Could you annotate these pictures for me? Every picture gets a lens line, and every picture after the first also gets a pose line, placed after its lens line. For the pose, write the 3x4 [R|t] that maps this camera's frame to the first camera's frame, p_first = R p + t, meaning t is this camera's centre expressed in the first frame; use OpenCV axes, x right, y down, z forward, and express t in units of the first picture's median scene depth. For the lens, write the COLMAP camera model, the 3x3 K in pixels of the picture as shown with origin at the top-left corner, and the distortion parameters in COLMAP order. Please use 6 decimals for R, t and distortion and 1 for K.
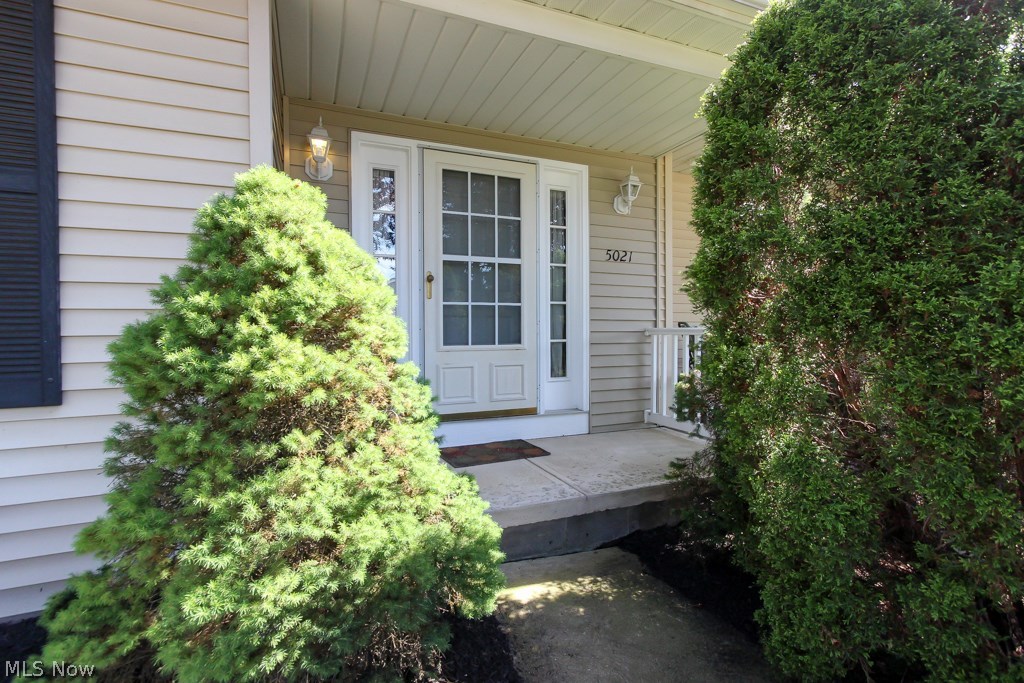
lens RADIAL K [[547.3, 0, 583.3], [0, 547.3, 323.9], [0, 0, 1]] dist [0.000642, 0.000554]
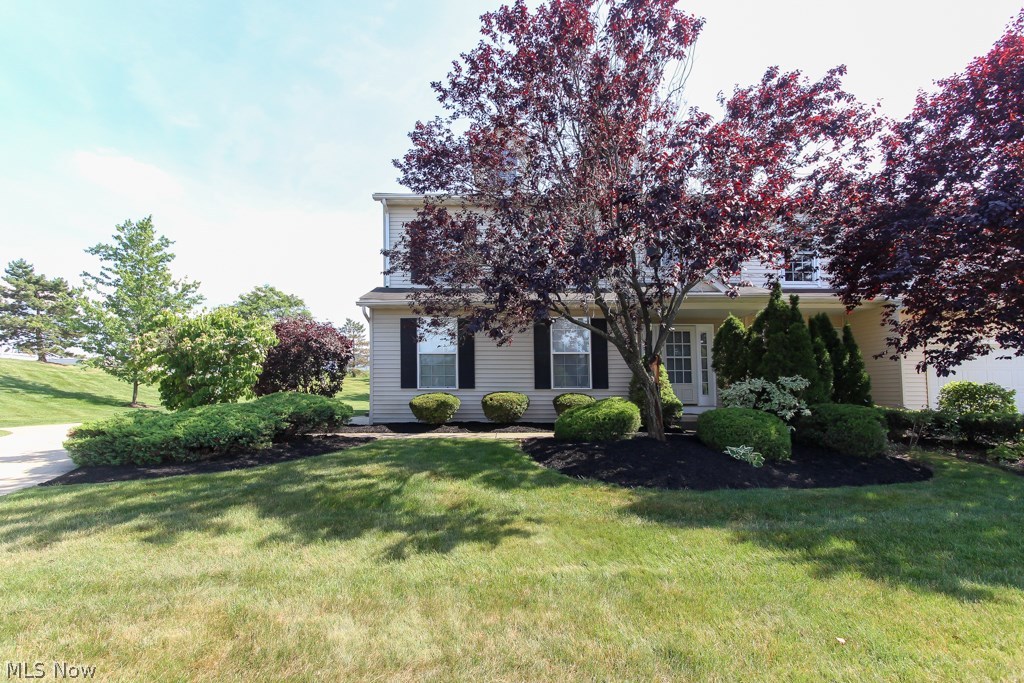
lens RADIAL K [[523.9, 0, 508.1], [0, 523.9, 350.7], [0, 0, 1]] dist [0.002091, 0.001586]
pose [[0.883791, -0.033035, -0.466715, 0.980266], [-0.001172, 0.997345, -0.072812, 0.186471], [0.467881, 0.064897, 0.881406, -5.784692]]
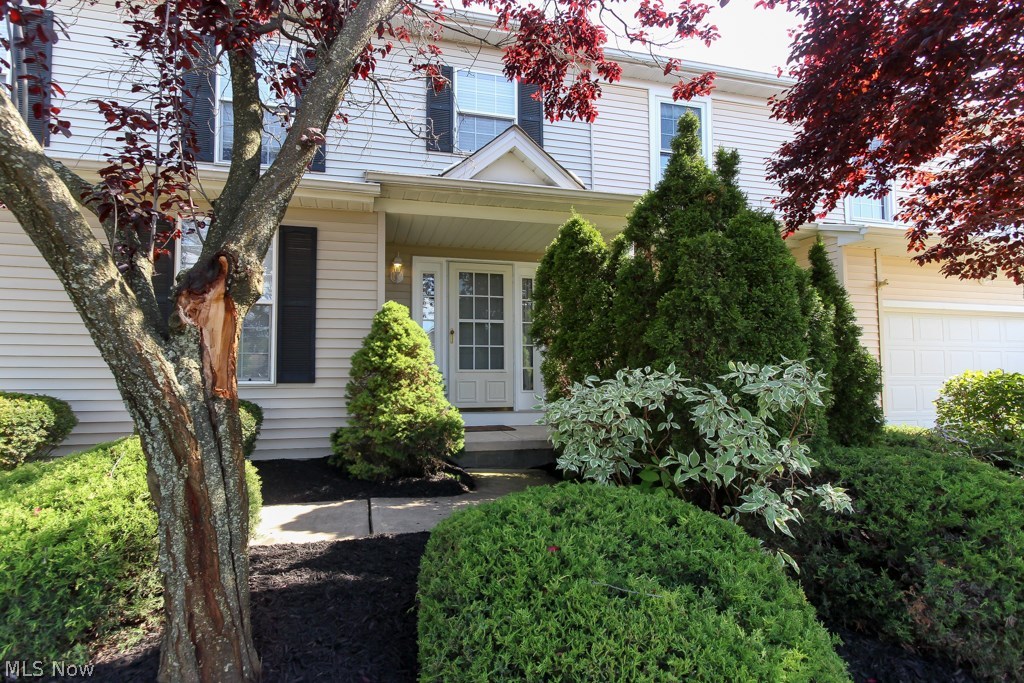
lens RADIAL K [[523.9, 0, 508.1], [0, 523.9, 350.7], [0, 0, 1]] dist [0.002091, 0.001586]
pose [[0.979618, -0.003929, -0.200830, 0.617265], [-0.002464, 0.999498, -0.031575, 0.080506], [0.200853, 0.031426, 0.979117, -1.638942]]
